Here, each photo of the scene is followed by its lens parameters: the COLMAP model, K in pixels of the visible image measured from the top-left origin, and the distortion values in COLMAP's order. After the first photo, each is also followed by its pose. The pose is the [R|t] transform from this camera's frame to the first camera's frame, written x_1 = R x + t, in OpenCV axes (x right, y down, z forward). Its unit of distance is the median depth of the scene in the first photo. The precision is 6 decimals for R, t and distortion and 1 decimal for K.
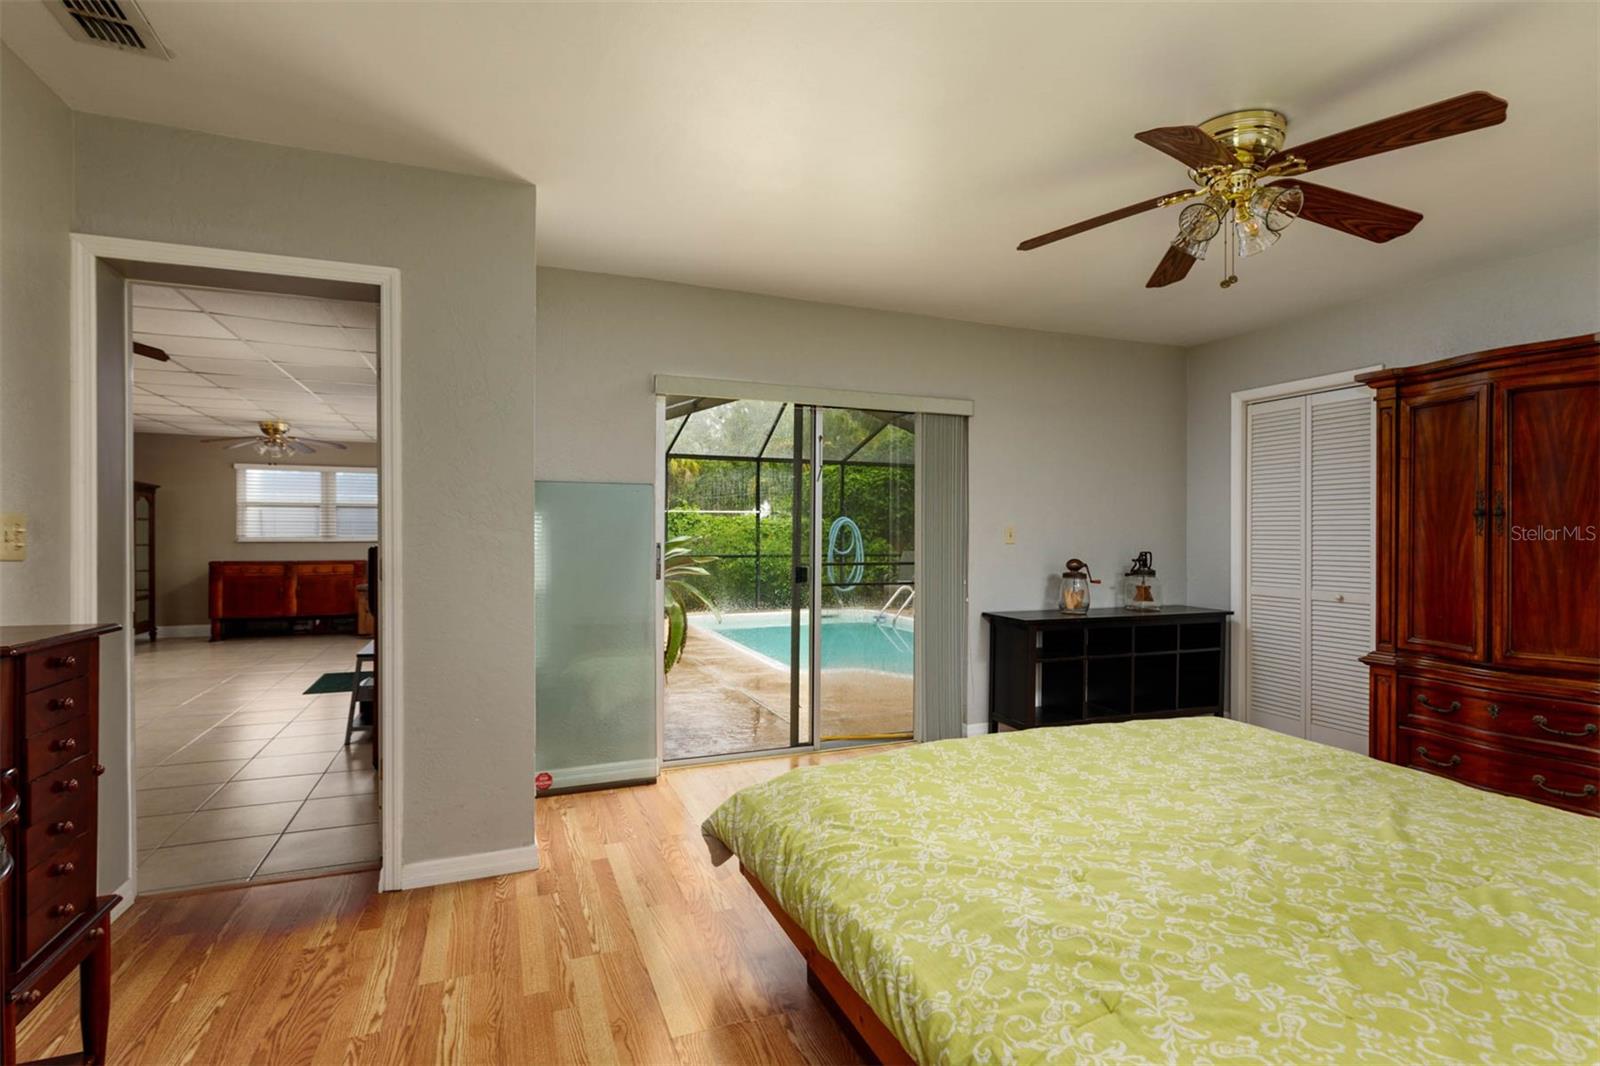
lens RADIAL K [[749.2, 0, 790.9], [0, 749.2, 537.1], [0, 0, 1]] dist [0.001013, -0.000062]
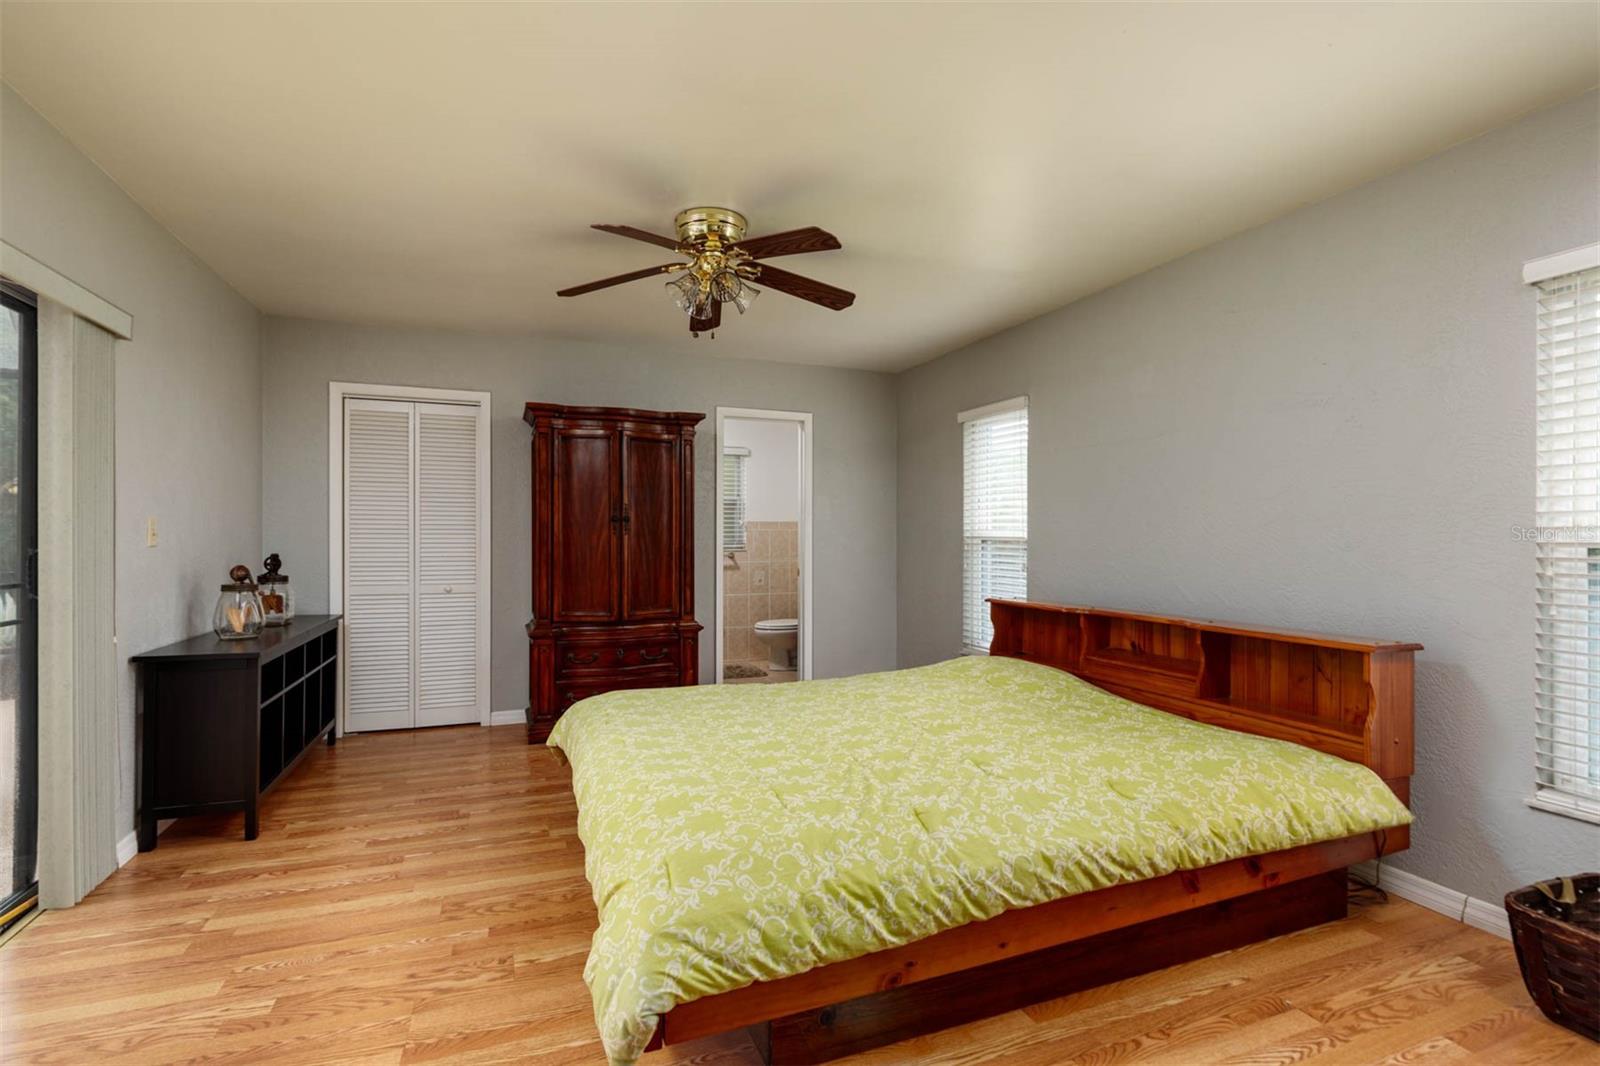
lens RADIAL K [[749.2, 0, 790.9], [0, 749.2, 537.1], [0, 0, 1]] dist [0.001013, -0.000062]
pose [[0.006047, -0.001916, 0.999980, -0.510540], [0.000606, 0.999998, 0.001912, 0.000385], [-0.999982, 0.000595, 0.006048, 0.625686]]
